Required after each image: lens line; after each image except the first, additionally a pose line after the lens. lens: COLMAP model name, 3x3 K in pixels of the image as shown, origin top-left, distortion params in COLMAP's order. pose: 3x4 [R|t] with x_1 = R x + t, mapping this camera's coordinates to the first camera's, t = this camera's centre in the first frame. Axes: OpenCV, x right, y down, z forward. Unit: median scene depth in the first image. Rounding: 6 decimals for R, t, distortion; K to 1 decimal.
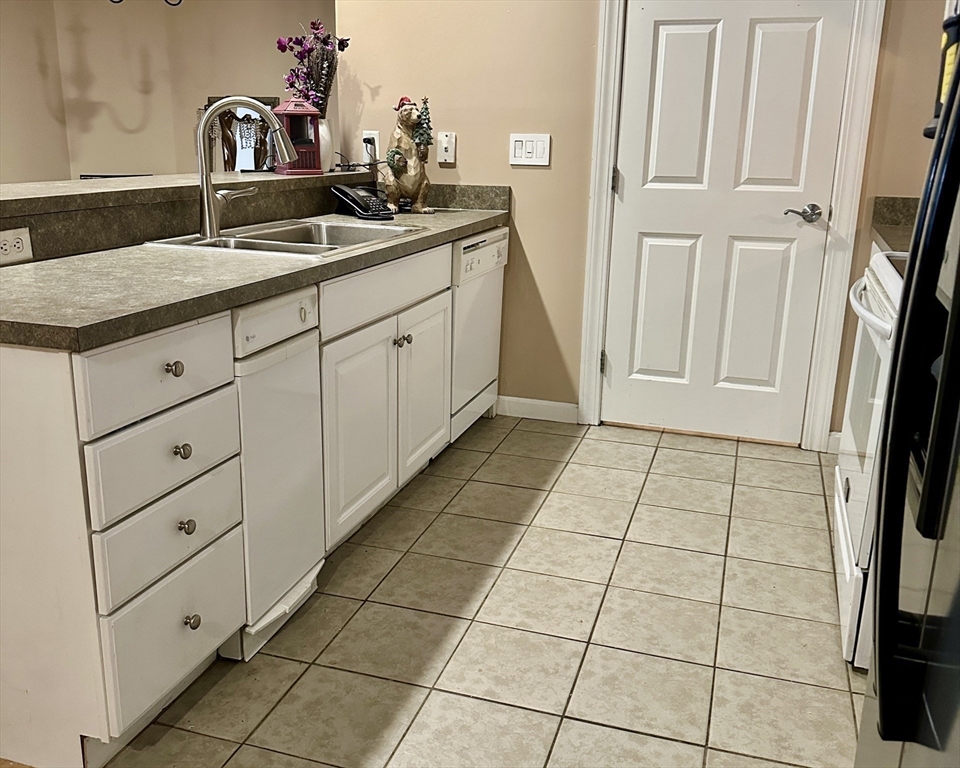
lens RADIAL K [[942.1, 0, 479.9], [0, 942.1, 384.4], [0, 0, 1]] dist [0.076795, 0.000000]
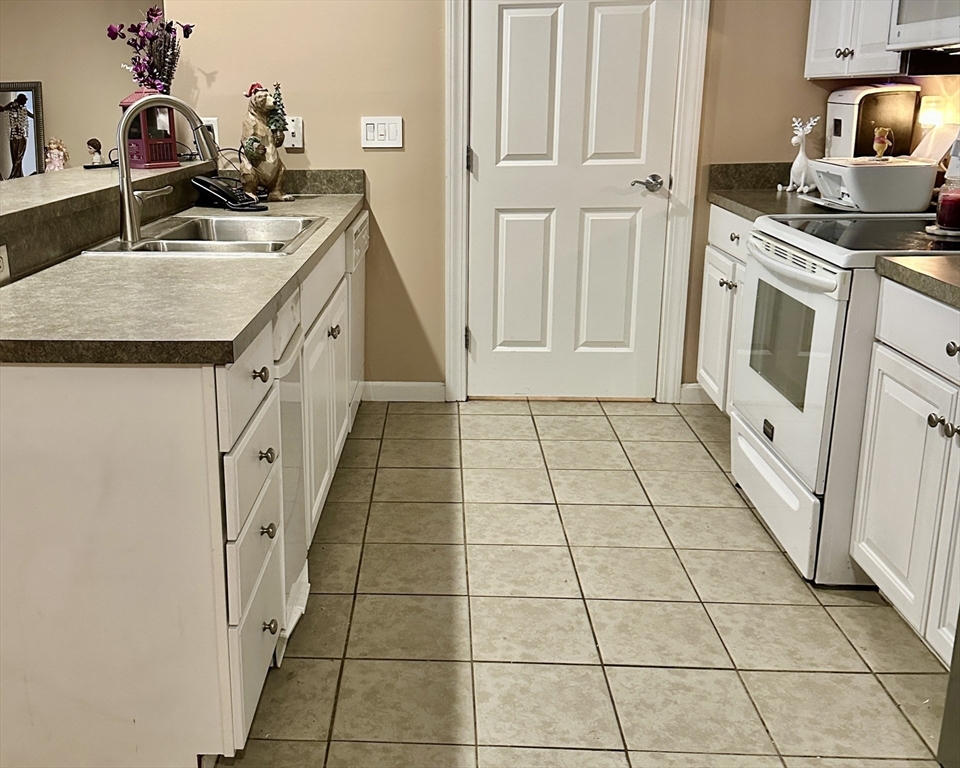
lens RADIAL K [[1013.9, 0, 420.7], [0, 1013.9, 350.8], [0, 0, 1]] dist [0.105605, 0.000000]
pose [[0.964282, -0.091048, 0.248737, -0.218296], [0.095371, 0.995427, -0.005358, -0.010207], [-0.247112, 0.028889, 0.968556, -0.048436]]
